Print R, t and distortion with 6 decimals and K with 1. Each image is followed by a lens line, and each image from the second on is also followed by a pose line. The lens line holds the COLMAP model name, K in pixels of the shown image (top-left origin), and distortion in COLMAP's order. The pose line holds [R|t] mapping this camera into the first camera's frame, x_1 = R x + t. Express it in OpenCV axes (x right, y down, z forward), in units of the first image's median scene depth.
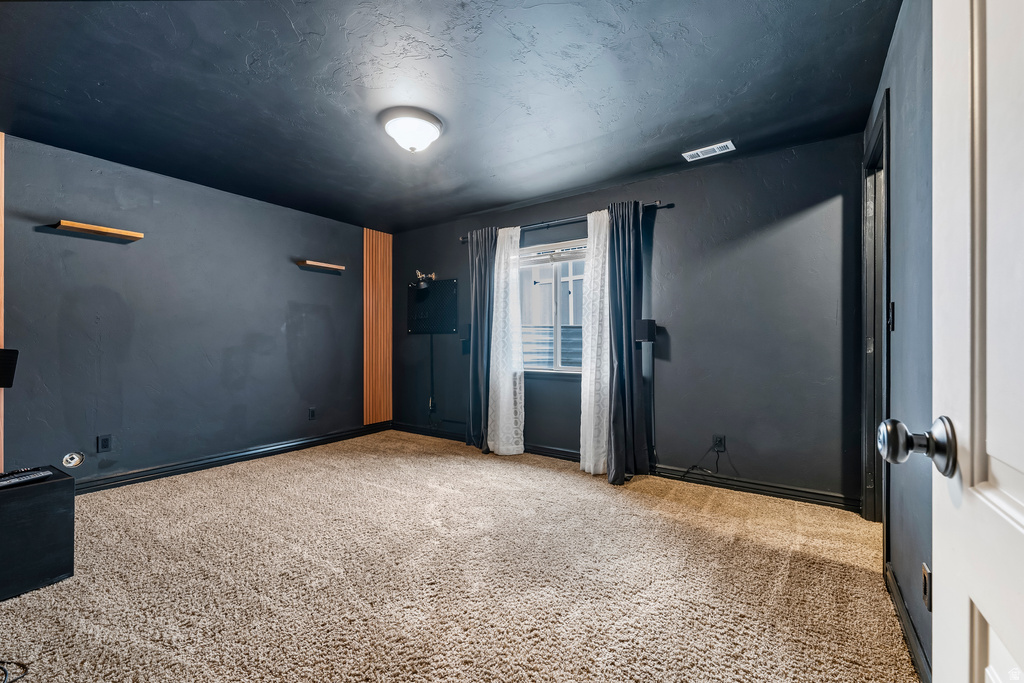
lens RADIAL K [[418.8, 0, 510.0], [0, 418.8, 342.4], [0, 0, 1]] dist [0.000075, 0.000374]
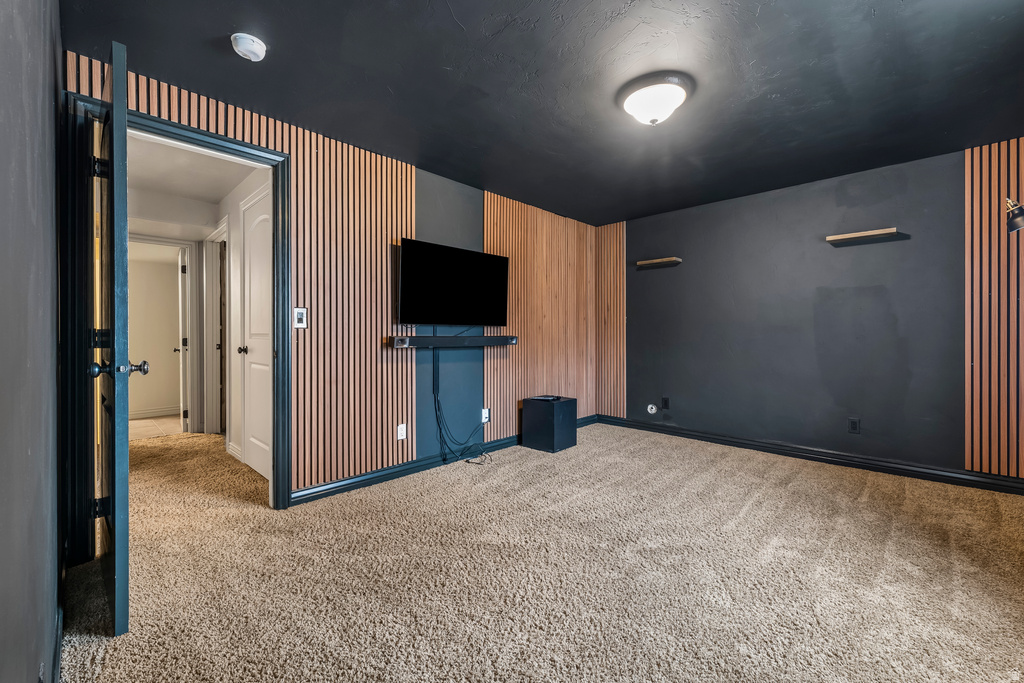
lens RADIAL K [[418.8, 0, 510.0], [0, 418.8, 342.4], [0, 0, 1]] dist [0.000075, 0.000374]
pose [[-0.170483, 0.015694, -0.985236, 0.544679], [0.000161, 0.999874, 0.015899, 0.001931], [0.985361, 0.002551, -0.170464, 0.657760]]
